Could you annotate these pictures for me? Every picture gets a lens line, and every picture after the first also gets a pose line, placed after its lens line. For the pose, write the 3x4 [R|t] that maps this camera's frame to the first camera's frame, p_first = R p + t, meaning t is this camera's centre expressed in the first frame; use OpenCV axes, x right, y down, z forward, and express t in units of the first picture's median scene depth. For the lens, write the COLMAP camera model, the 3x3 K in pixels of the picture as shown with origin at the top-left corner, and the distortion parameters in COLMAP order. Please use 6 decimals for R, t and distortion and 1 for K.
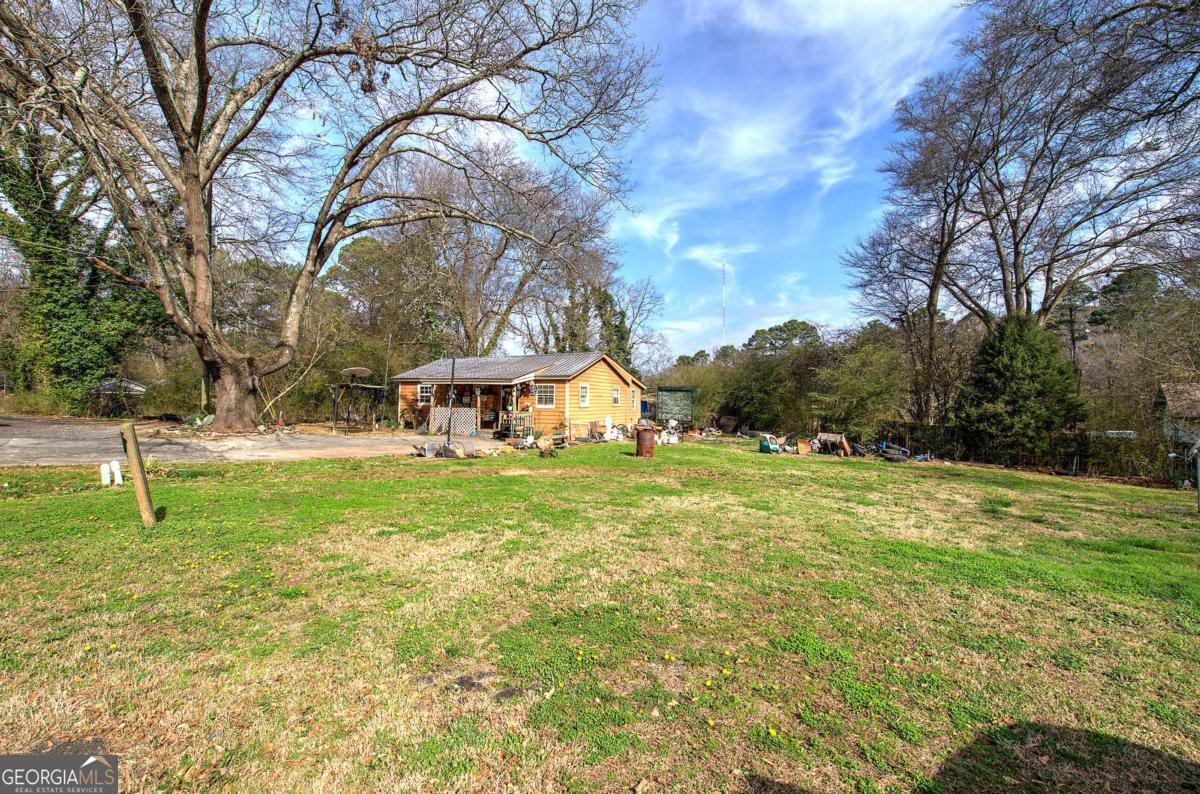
lens RADIAL K [[536.3, 0, 597.4], [0, 536.3, 401.9], [0, 0, 1]] dist [-0.002669, -0.000288]
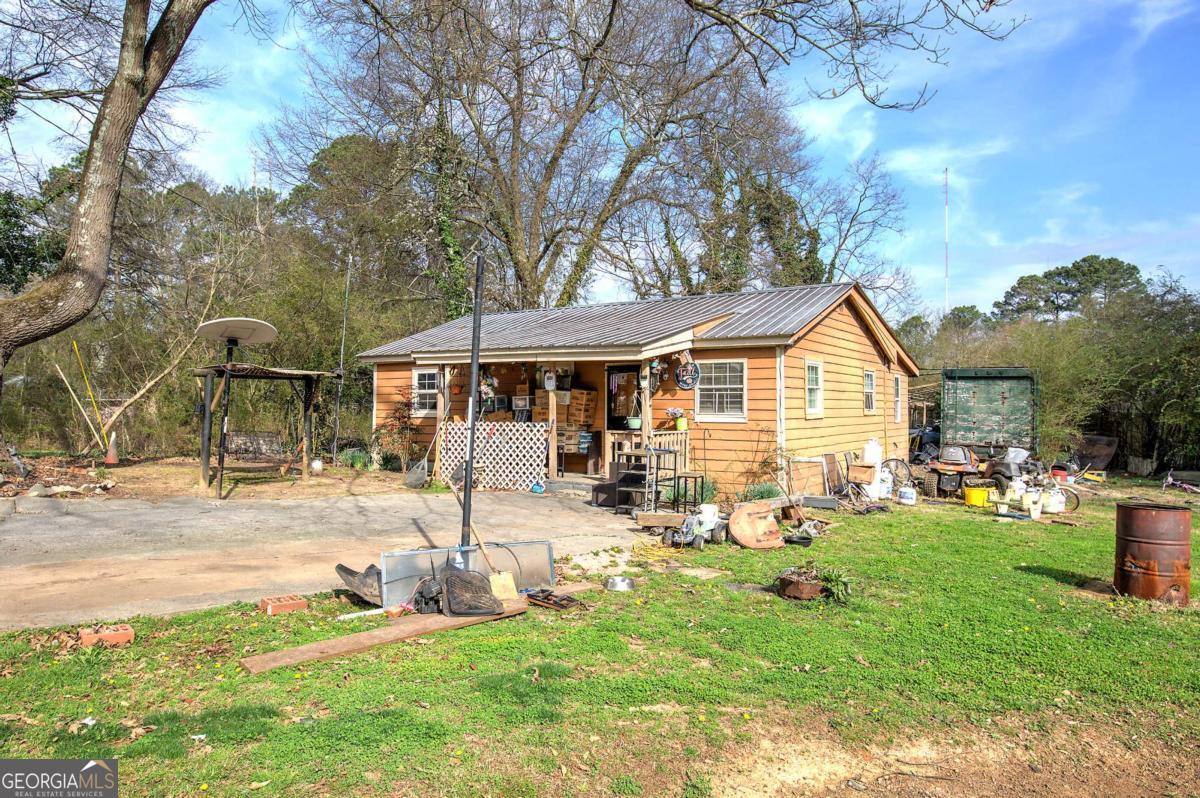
lens RADIAL K [[779.8, 0, 607.4], [0, 779.8, 403.2], [0, 0, 1]] dist [0.019276, -0.000406]
pose [[0.992134, -0.009544, -0.124812, -0.103023], [0.008806, 0.999940, -0.006469, 0.001357], [0.124866, 0.005319, 0.992159, 0.410024]]
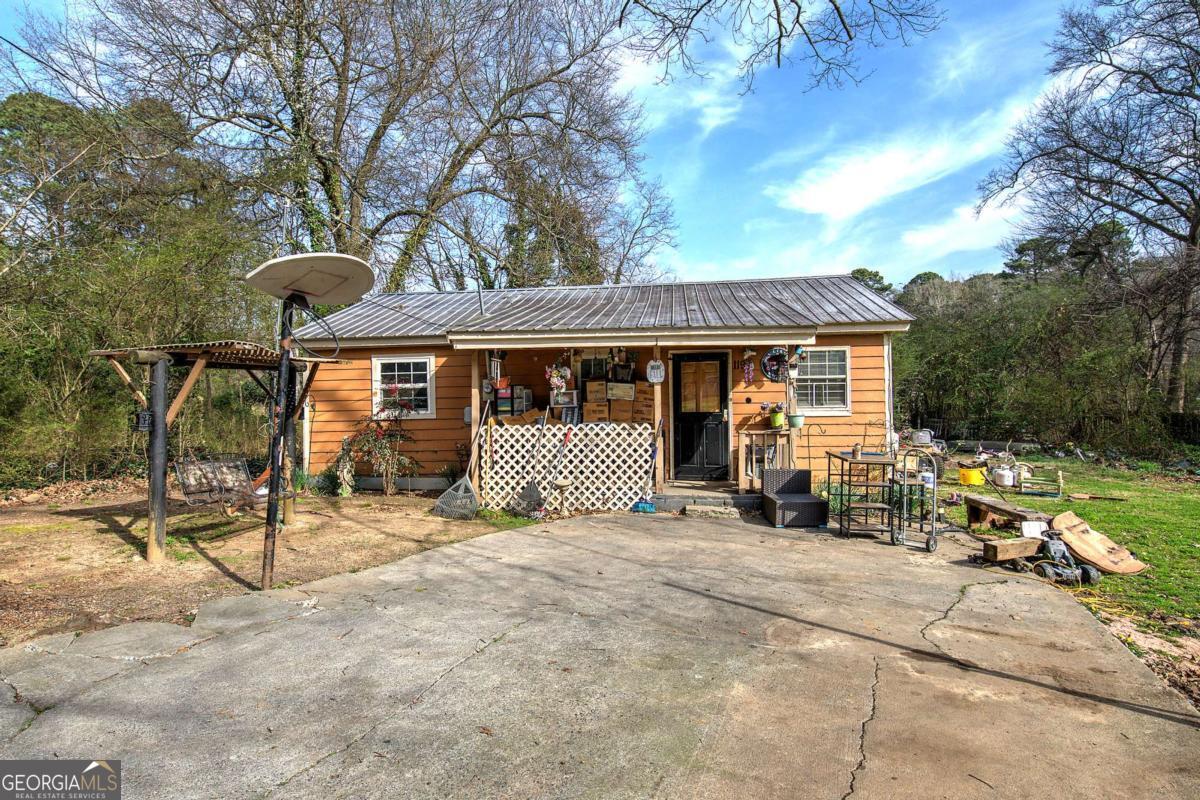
lens RADIAL K [[653.0, 0, 596.9], [0, 653.0, 396.0], [0, 0, 1]] dist [0.008251, 0.000384]
pose [[0.952536, -0.026969, 0.303229, -0.350363], [0.026443, 0.999633, 0.005844, -0.007146], [-0.303275, 0.002452, 0.952900, 0.607799]]
